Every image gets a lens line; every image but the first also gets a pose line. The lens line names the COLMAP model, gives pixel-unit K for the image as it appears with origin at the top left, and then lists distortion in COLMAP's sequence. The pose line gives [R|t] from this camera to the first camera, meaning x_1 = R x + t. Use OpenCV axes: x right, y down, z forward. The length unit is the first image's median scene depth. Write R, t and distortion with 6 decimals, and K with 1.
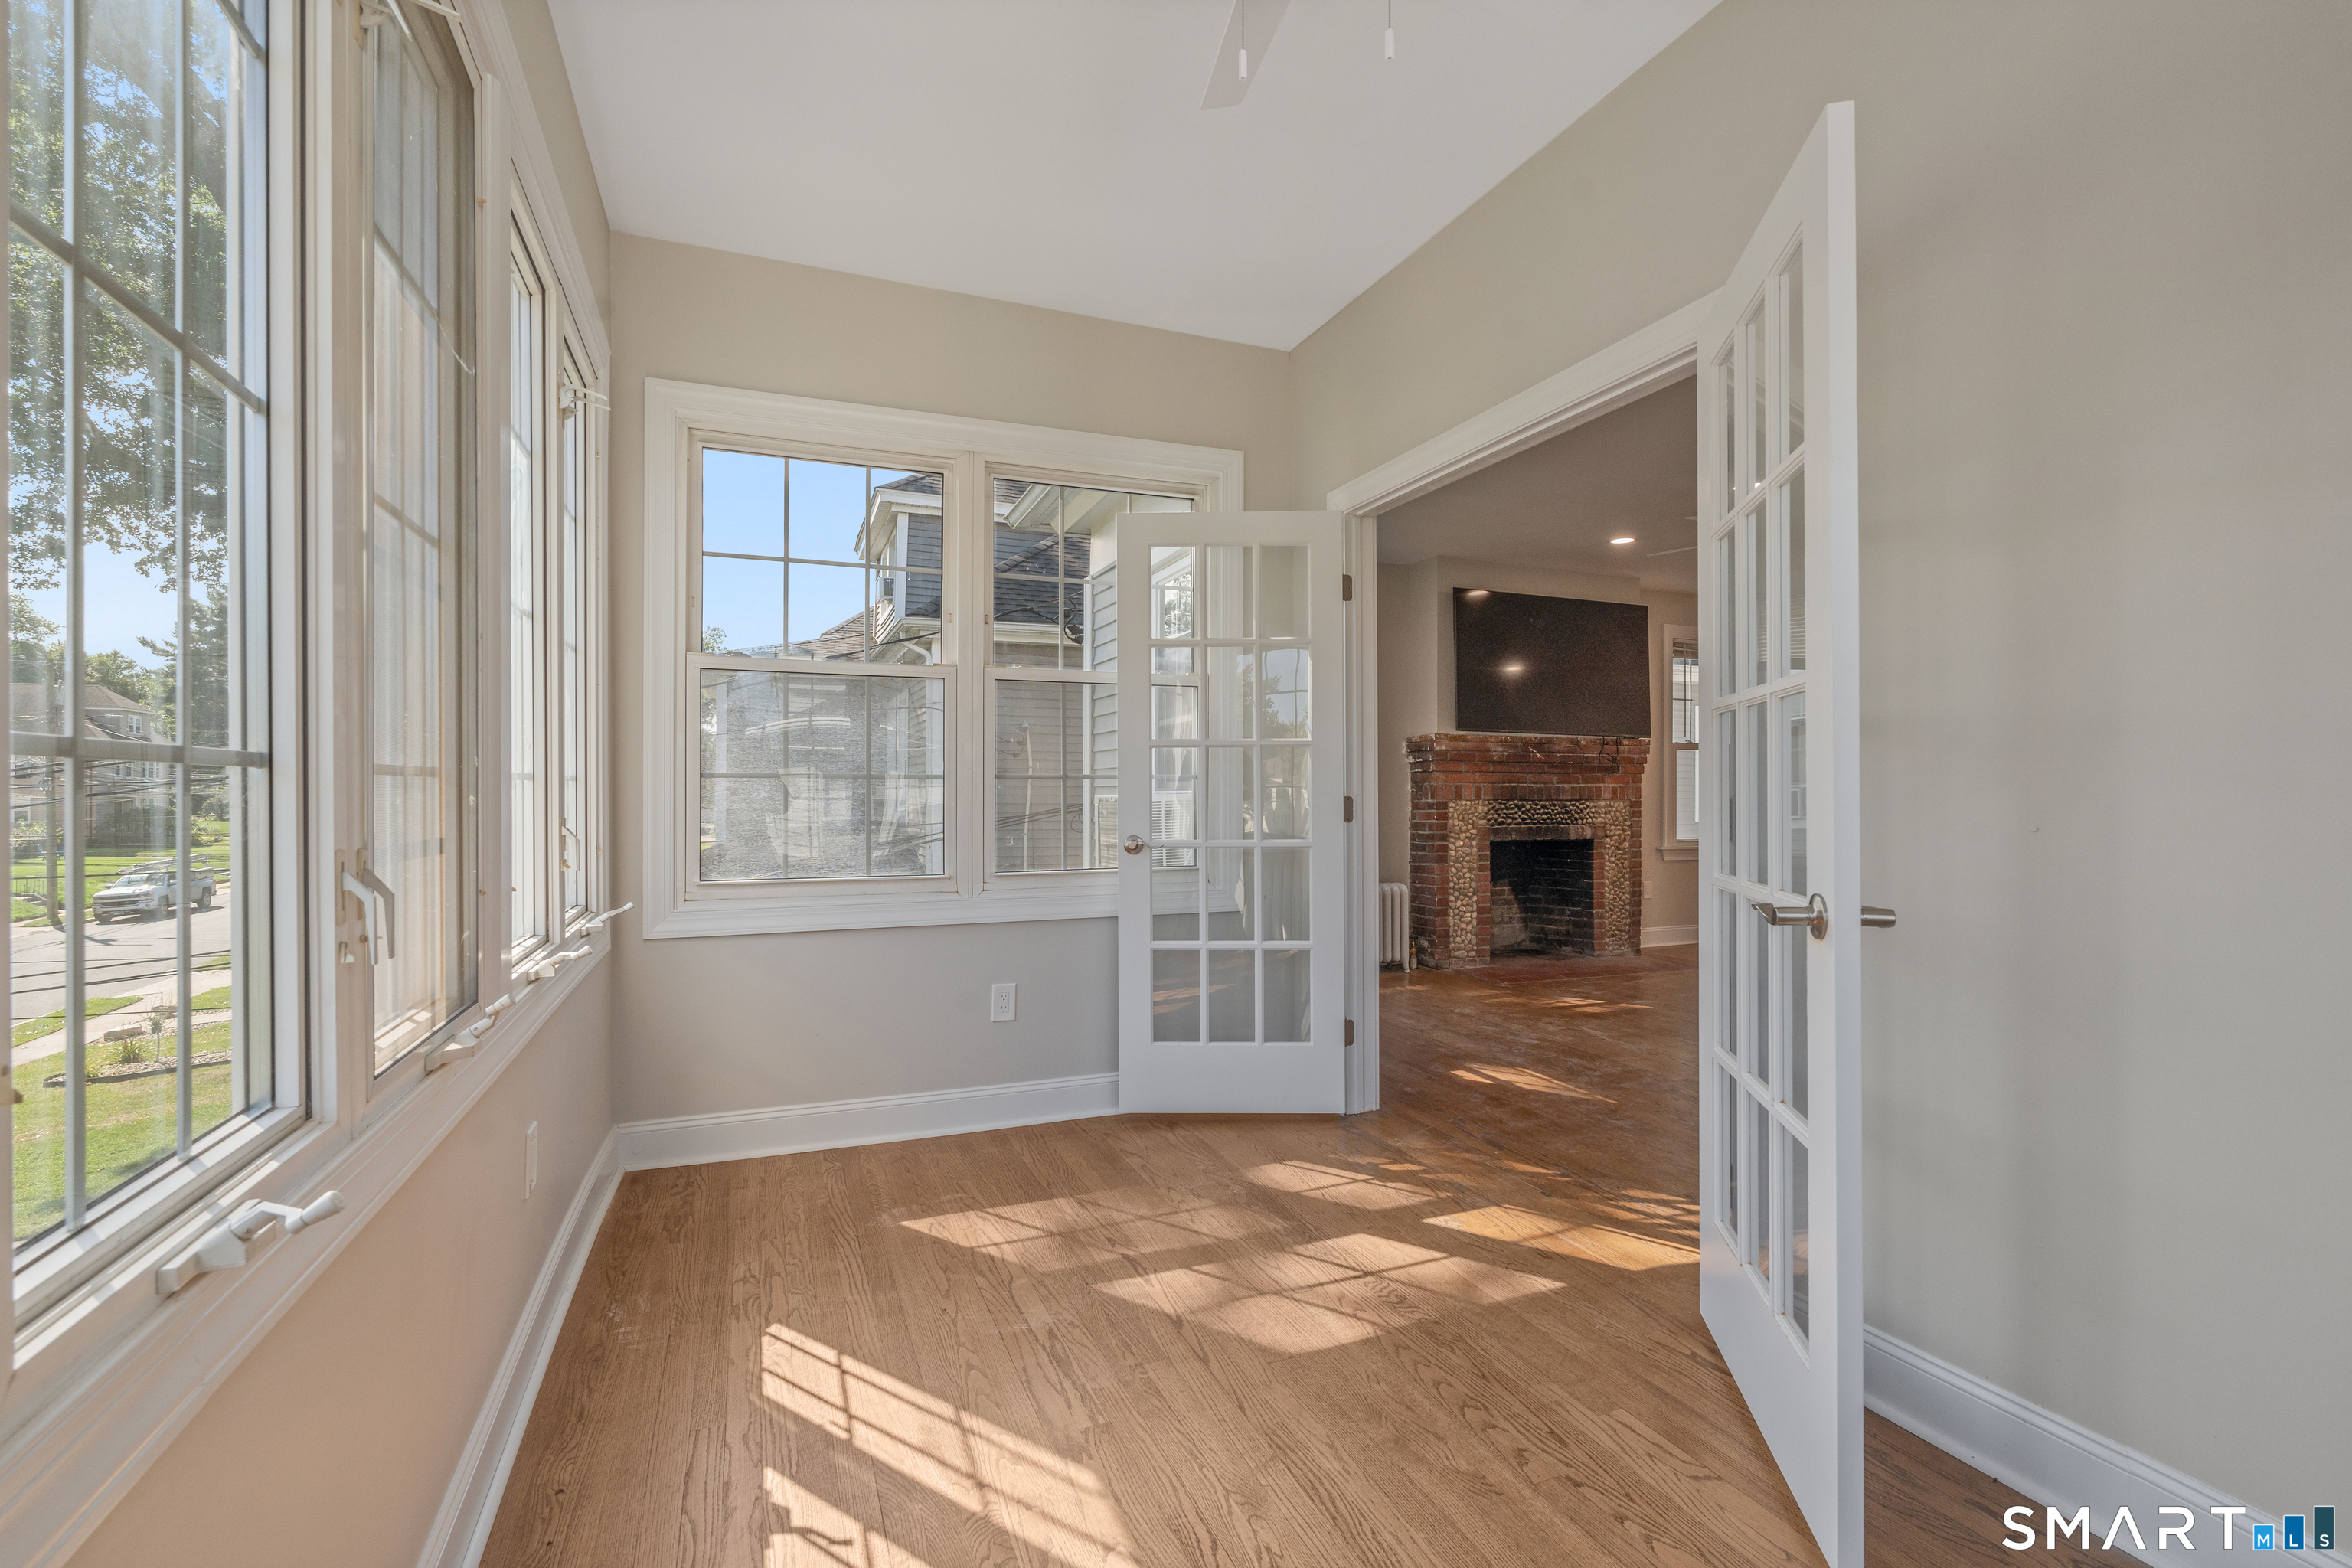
lens RADIAL K [[1056.1, 0, 1188.0], [0, 1056.1, 782.5], [0, 0, 1]] dist [-0.002189, -0.000679]
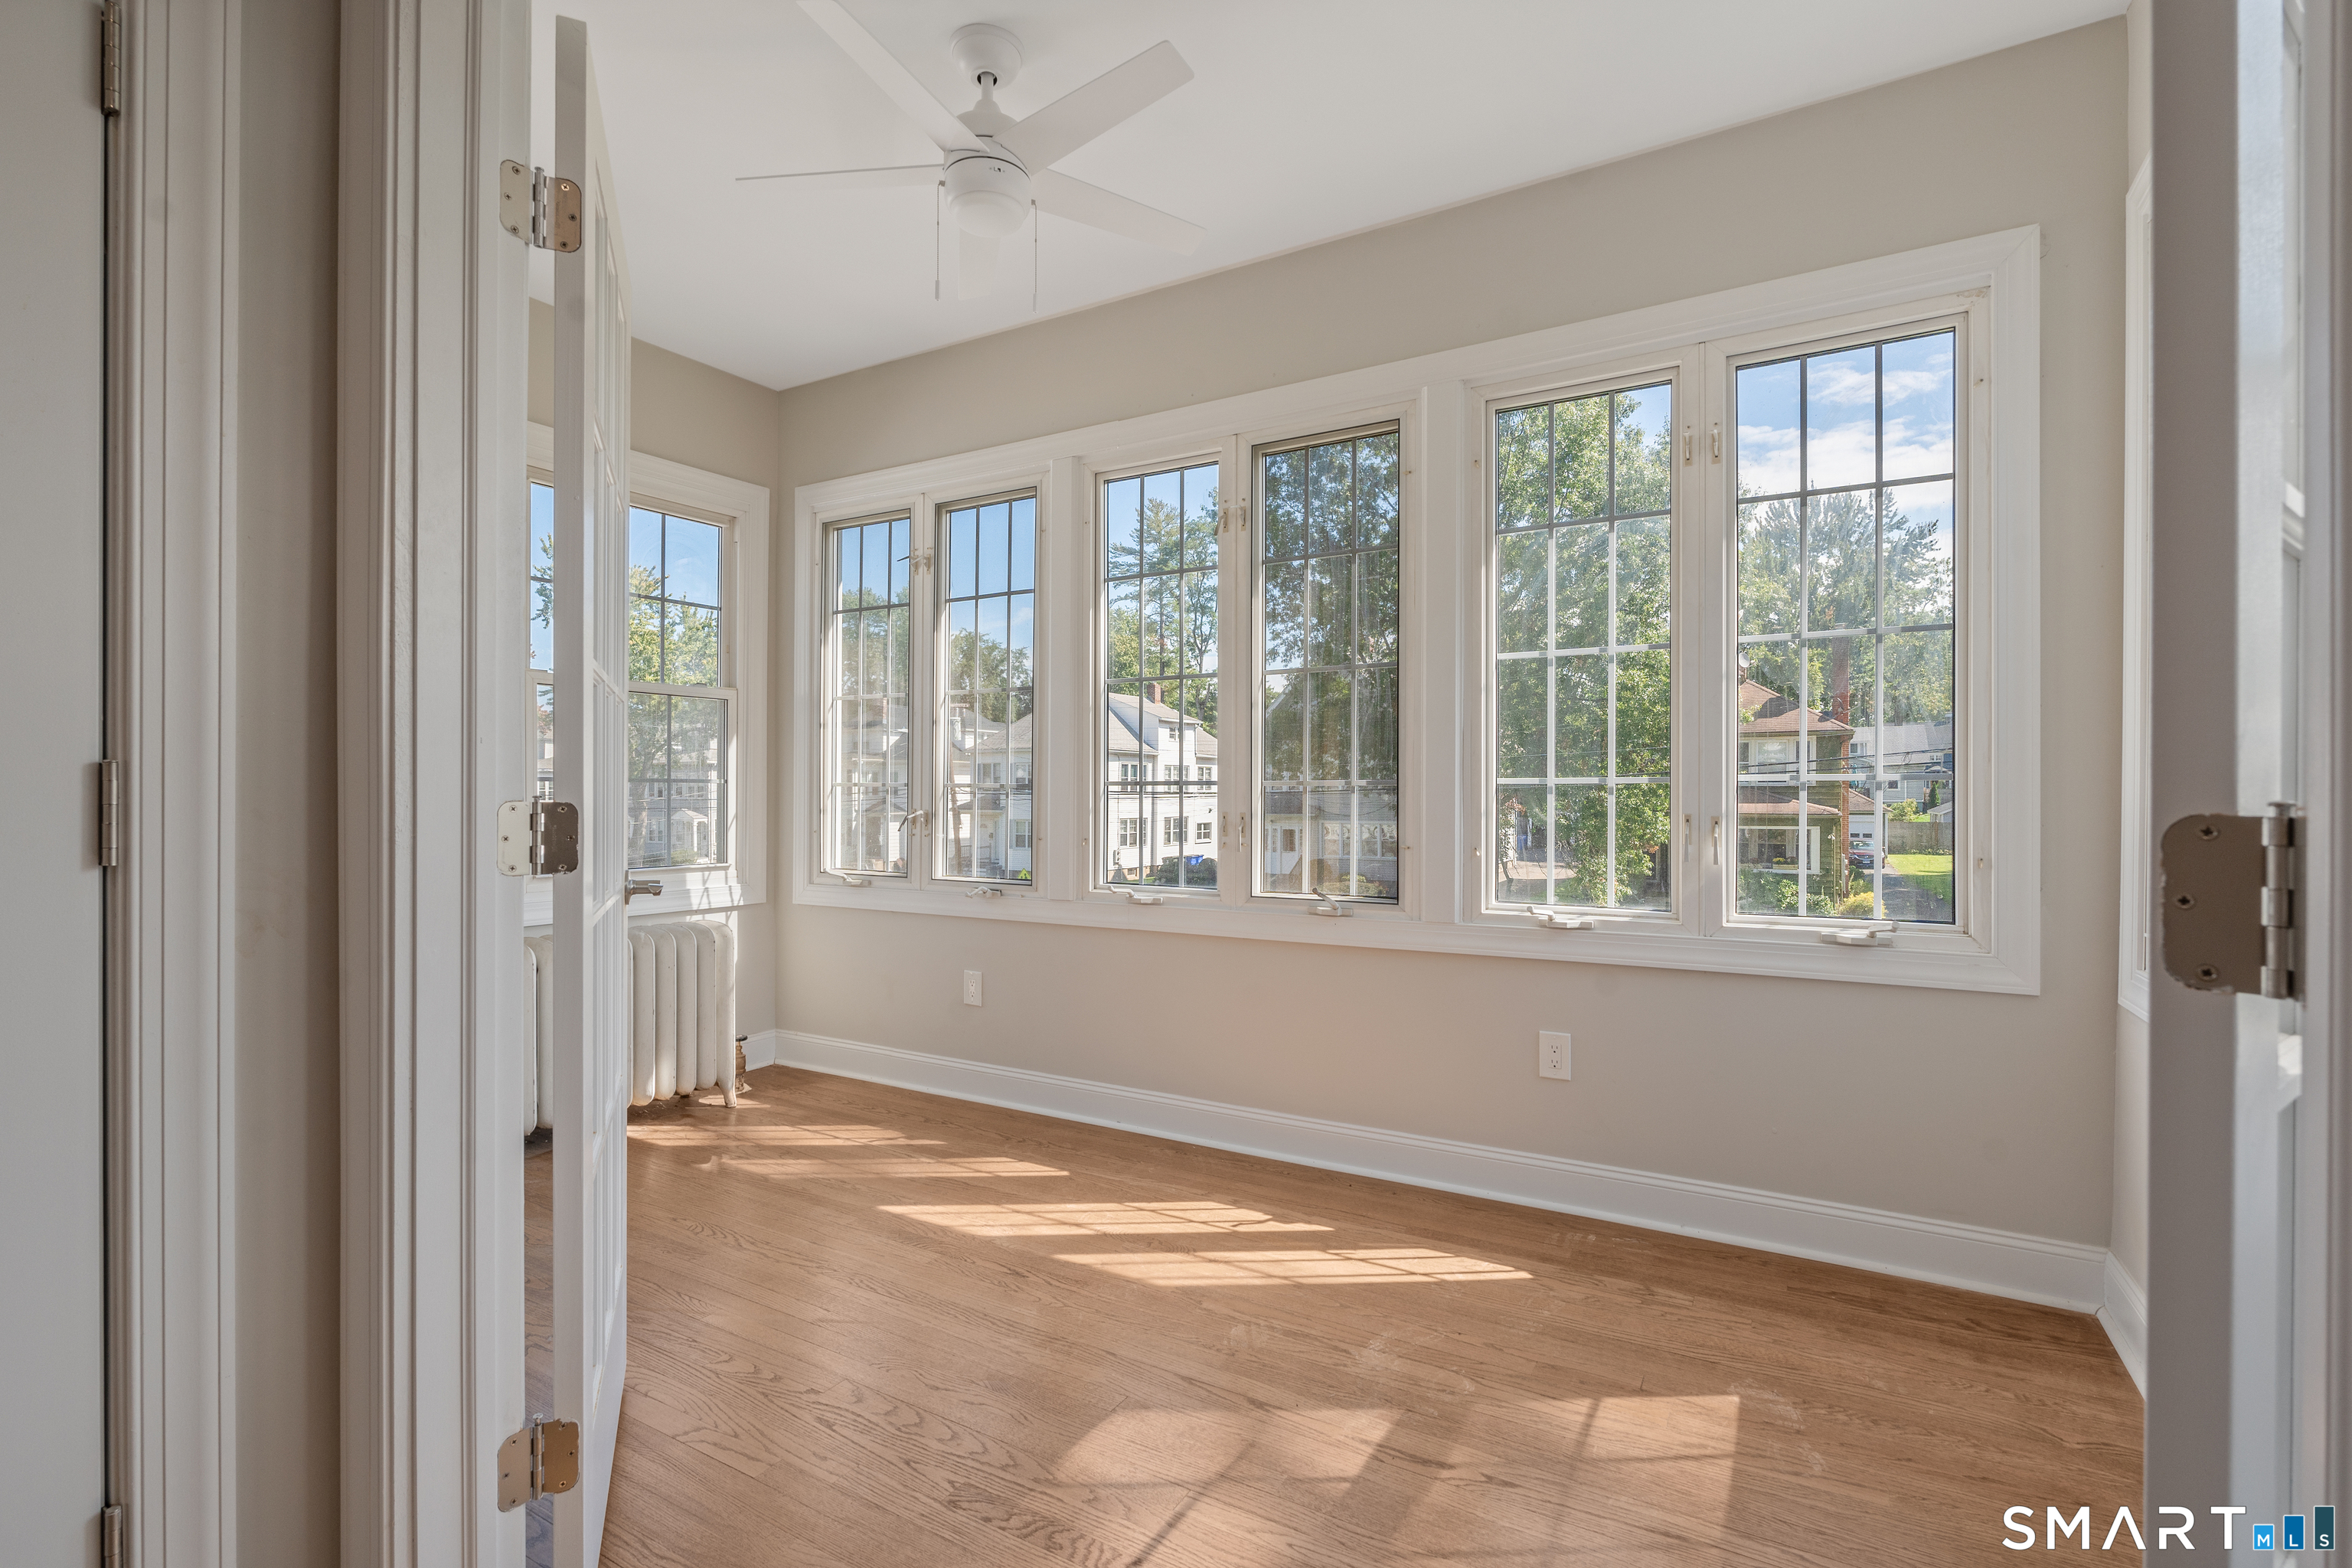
lens RADIAL K [[1056.1, 0, 1177.6], [0, 1056.1, 789.6], [0, 0, 1]] dist [-0.002189, -0.000679]
pose [[-0.791150, -0.003200, -0.611613, 0.541686], [0.000476, 0.999983, -0.005849, 0.010512], [0.611621, -0.004918, -0.791135, 1.548053]]
